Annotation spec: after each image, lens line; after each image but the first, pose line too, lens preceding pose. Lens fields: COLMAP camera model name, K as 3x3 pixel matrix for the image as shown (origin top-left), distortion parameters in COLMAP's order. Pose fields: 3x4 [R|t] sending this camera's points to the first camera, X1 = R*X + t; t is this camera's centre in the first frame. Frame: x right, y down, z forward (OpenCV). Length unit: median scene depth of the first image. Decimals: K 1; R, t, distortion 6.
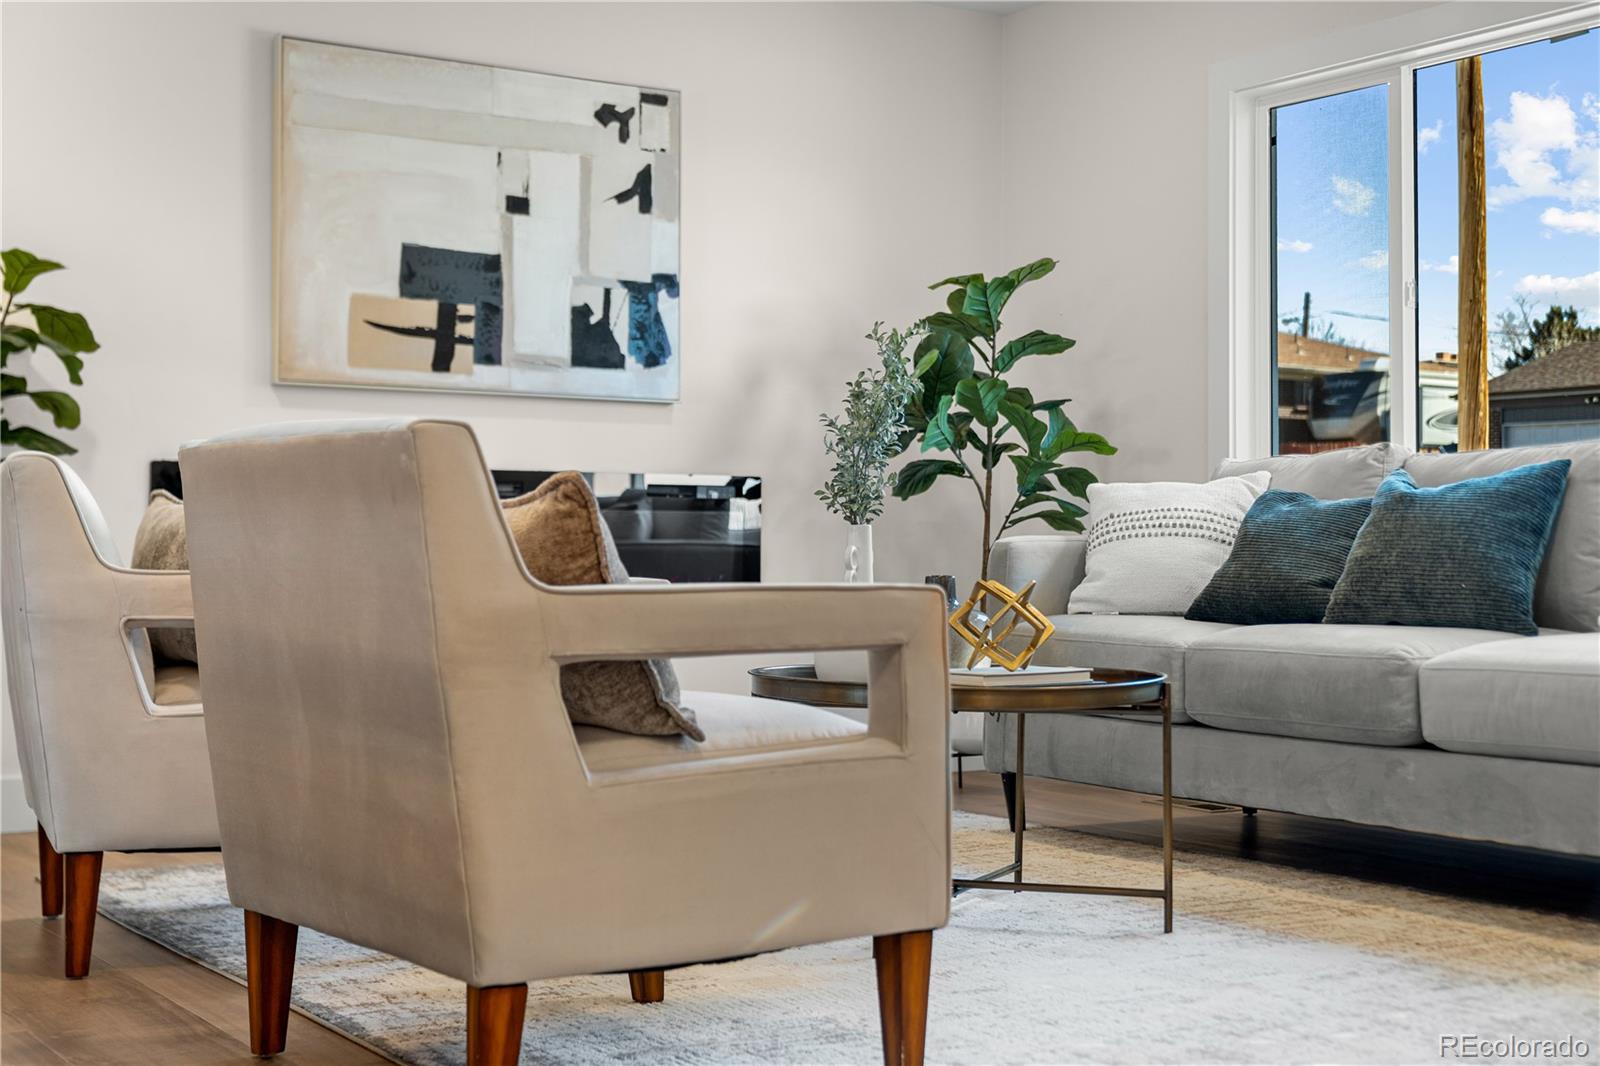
lens RADIAL K [[2184.0, 0, 789.7], [0, 2184.0, 536.3], [0, 0, 1]] dist [0.014181, 0.000000]
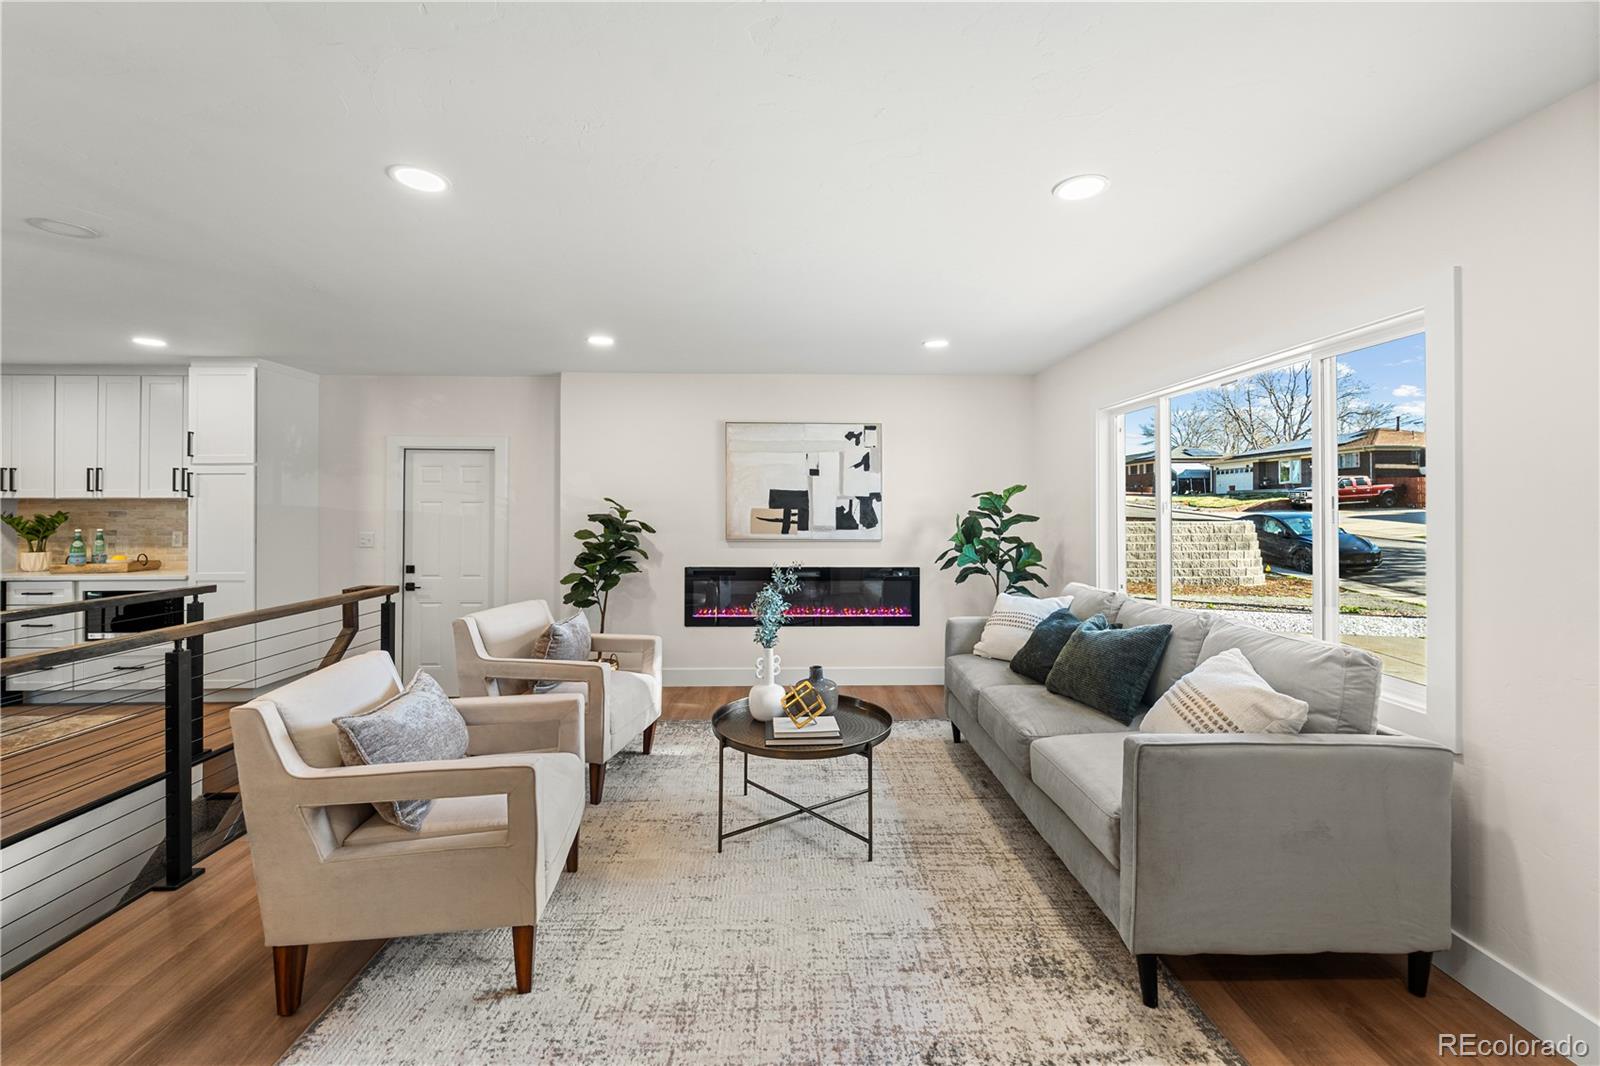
lens RADIAL K [[657.3, 0, 816.1], [0, 657.3, 506.6], [0, 0, 1]] dist [0.000016, -0.003039]
pose [[0.862019, -0.004292, -0.506857, 0.294878], [0.006298, 0.999978, 0.002244, -0.108337], [0.506836, -0.005126, 0.862027, 0.278737]]
